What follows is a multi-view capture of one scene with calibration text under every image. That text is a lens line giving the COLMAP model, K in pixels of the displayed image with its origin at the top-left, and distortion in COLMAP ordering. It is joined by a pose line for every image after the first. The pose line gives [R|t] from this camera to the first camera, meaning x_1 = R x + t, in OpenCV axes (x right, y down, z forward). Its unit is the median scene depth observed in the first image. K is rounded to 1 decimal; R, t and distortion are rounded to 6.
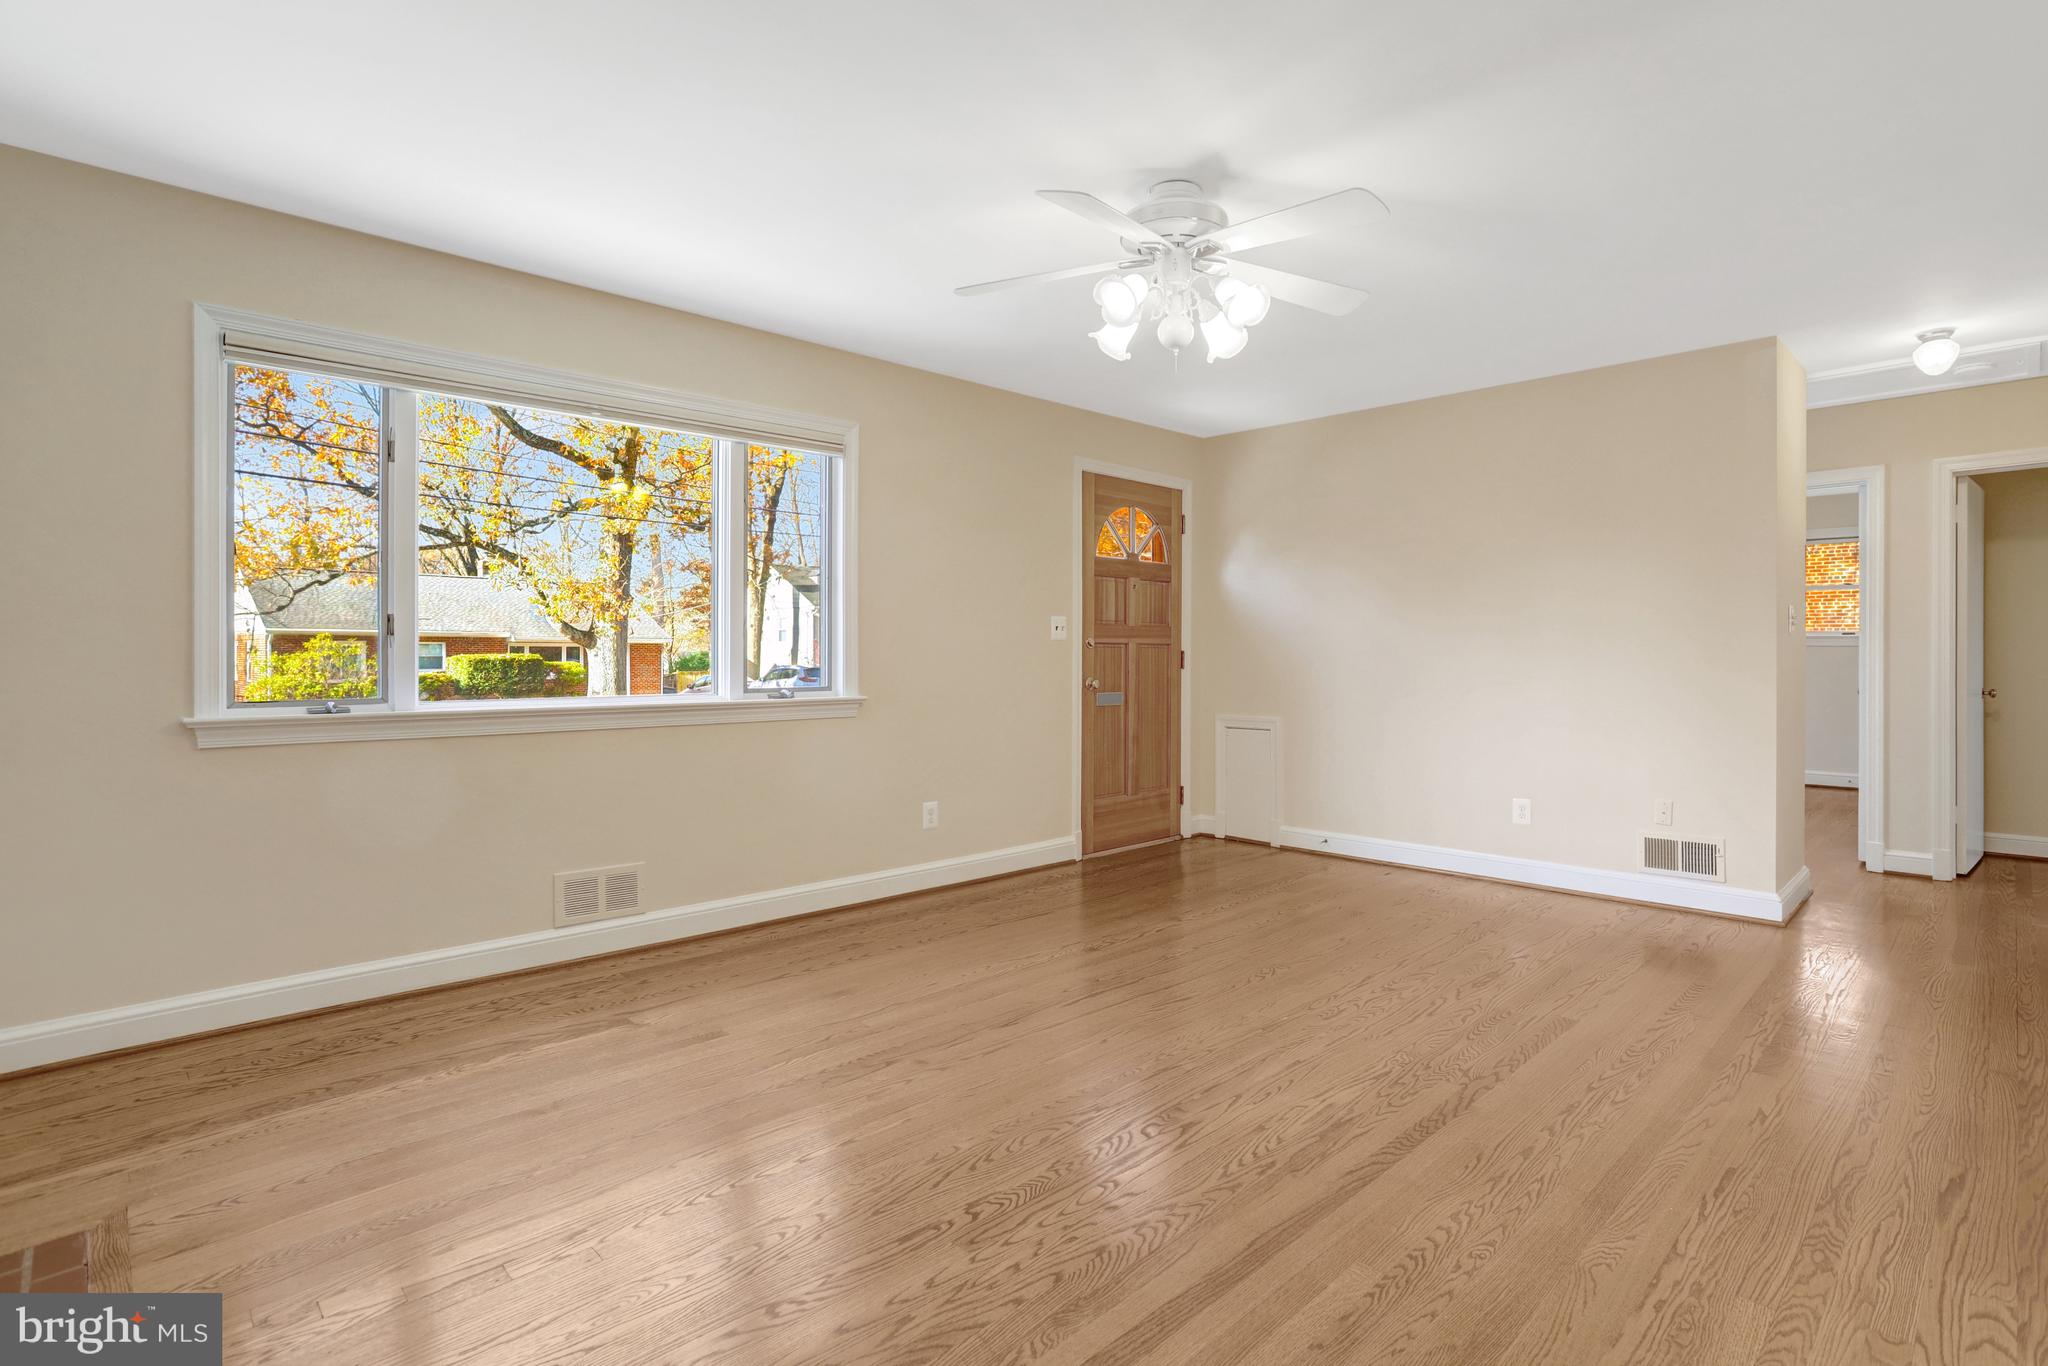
lens RADIAL K [[1006.4, 0, 1027.2], [0, 1006.4, 663.1], [0, 0, 1]] dist [-0.052145, 0.032275]
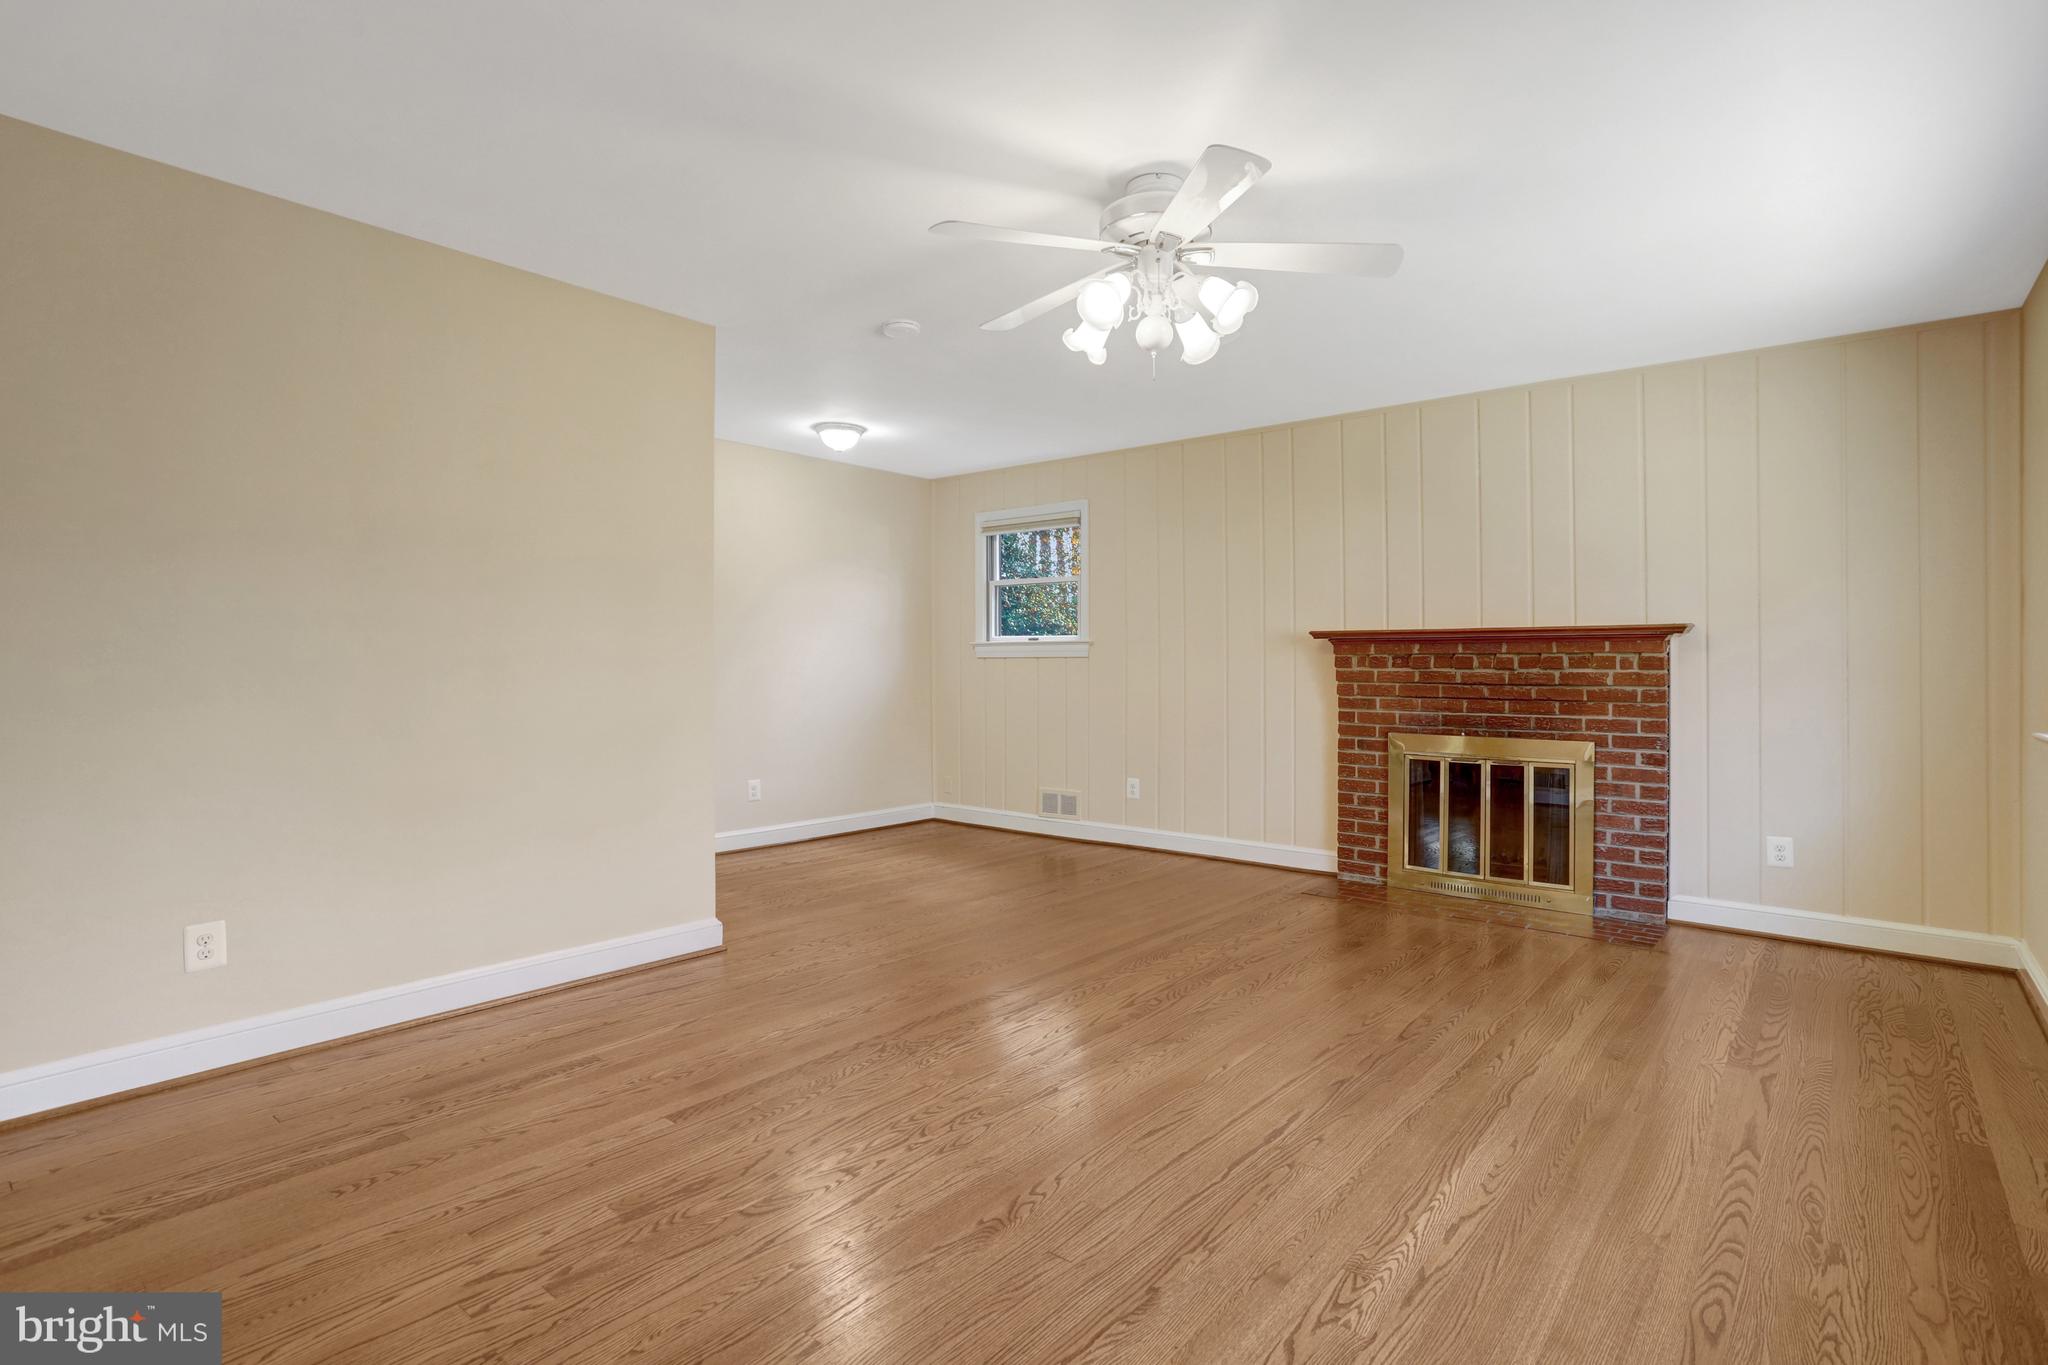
lens RADIAL K [[985.7, 0, 1024.0], [0, 985.7, 682.5], [0, 0, 1]] dist [-0.050045, 0.051422]
pose [[-0.995805, -0.002668, -0.091460, 0.391714], [-0.004627, 0.999764, 0.021214, -0.013020], [0.091382, 0.021548, -0.995583, 2.106710]]
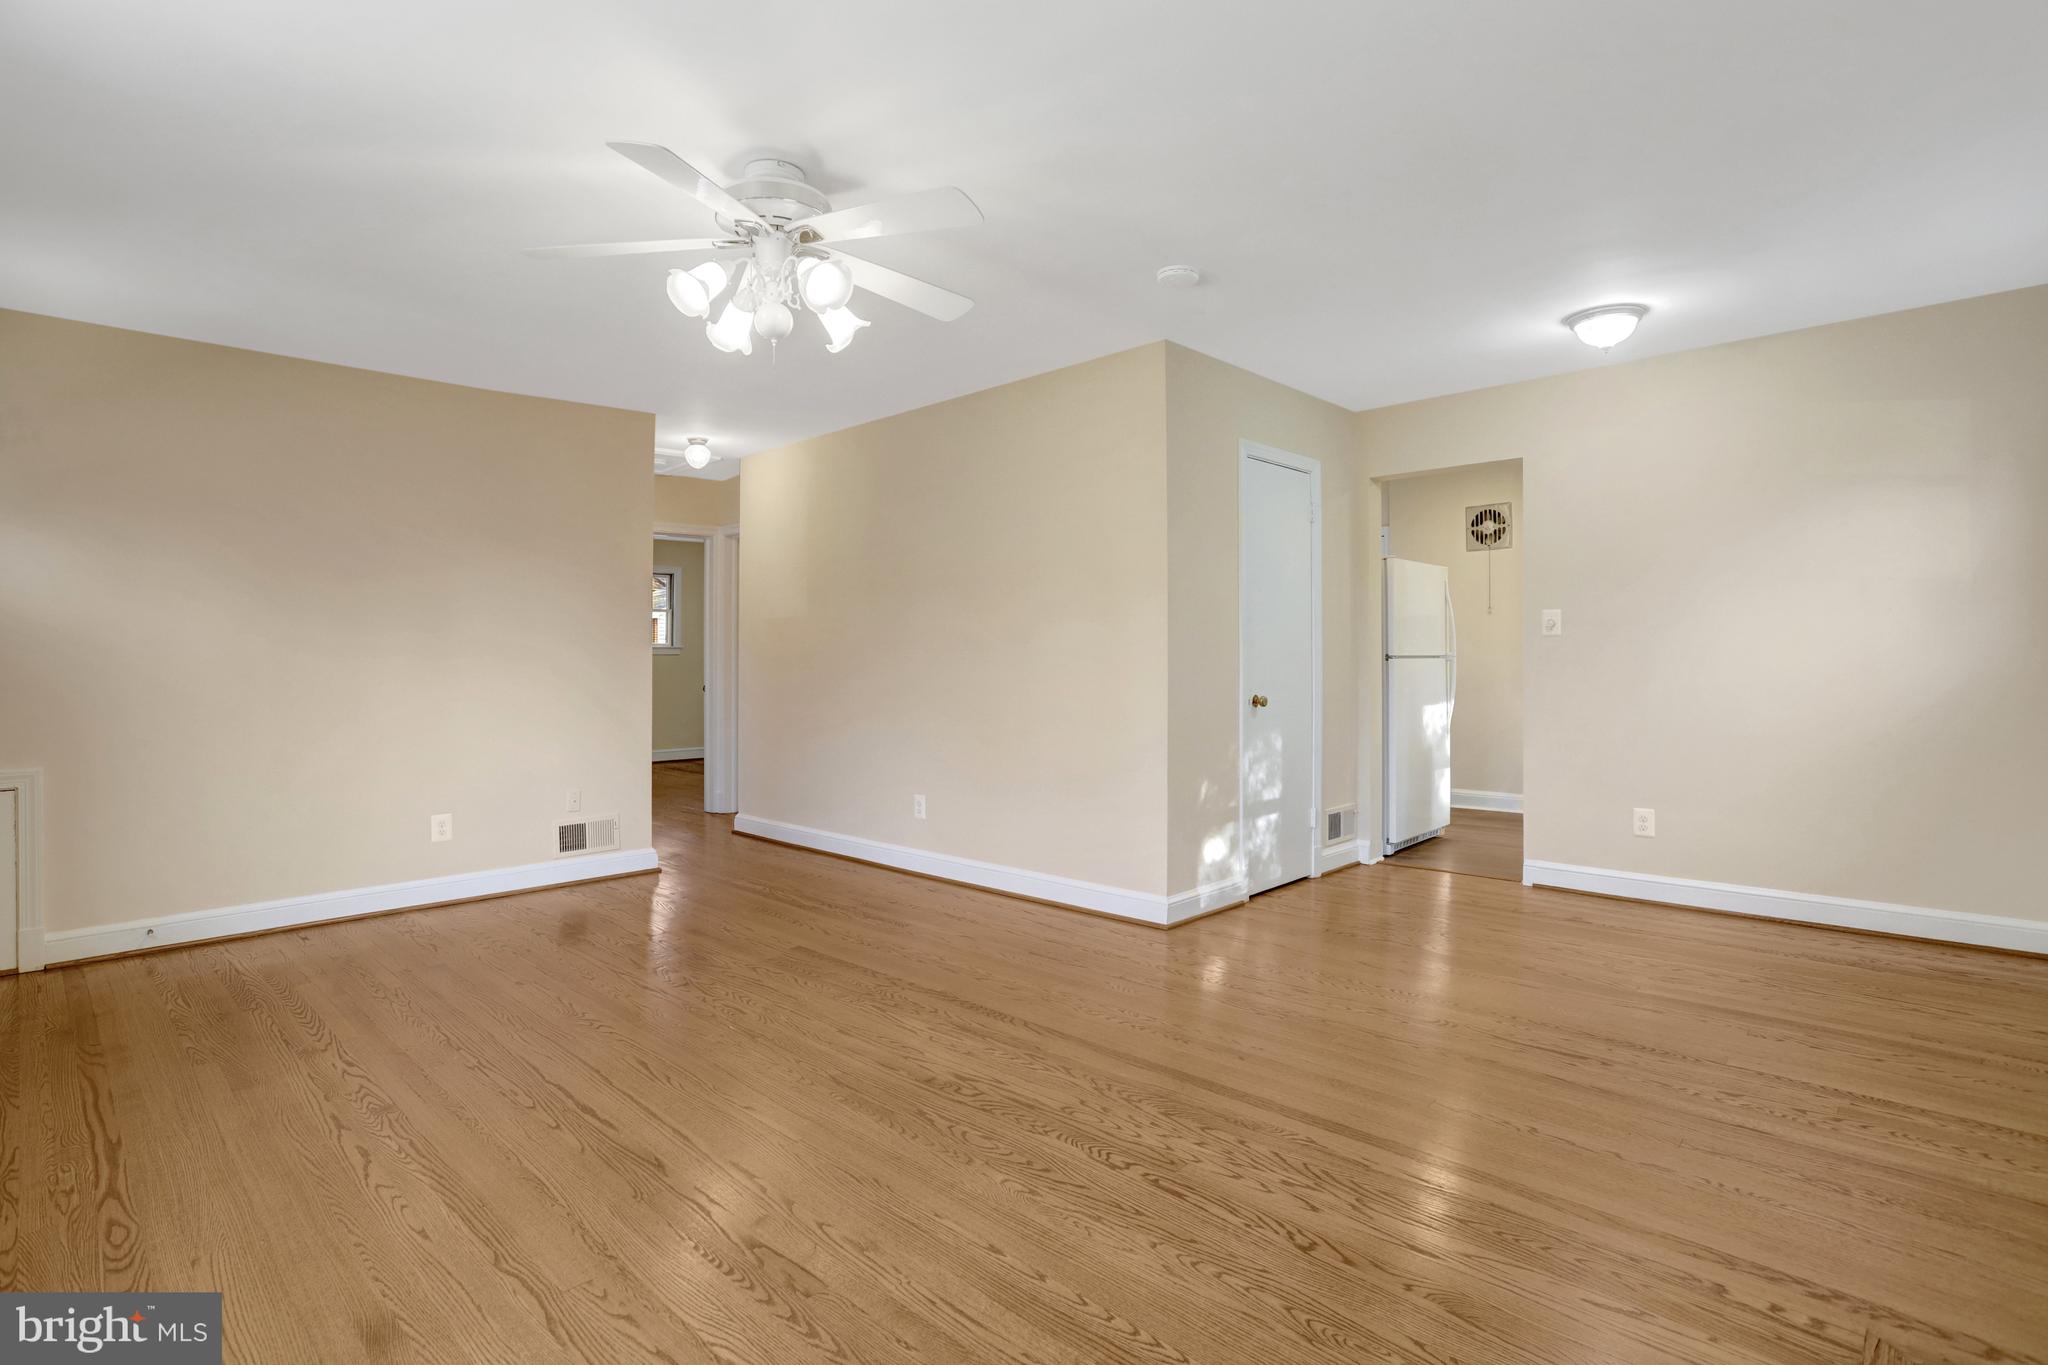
lens RADIAL K [[1006.4, 0, 1027.2], [0, 1006.4, 662.6], [0, 0, 1]] dist [-0.052145, 0.032275]
pose [[-0.027618, -0.004565, 0.999608, -0.870285], [0.016935, 0.999844, 0.005034, -0.009048], [-0.999475, 0.017068, -0.027536, 0.854399]]
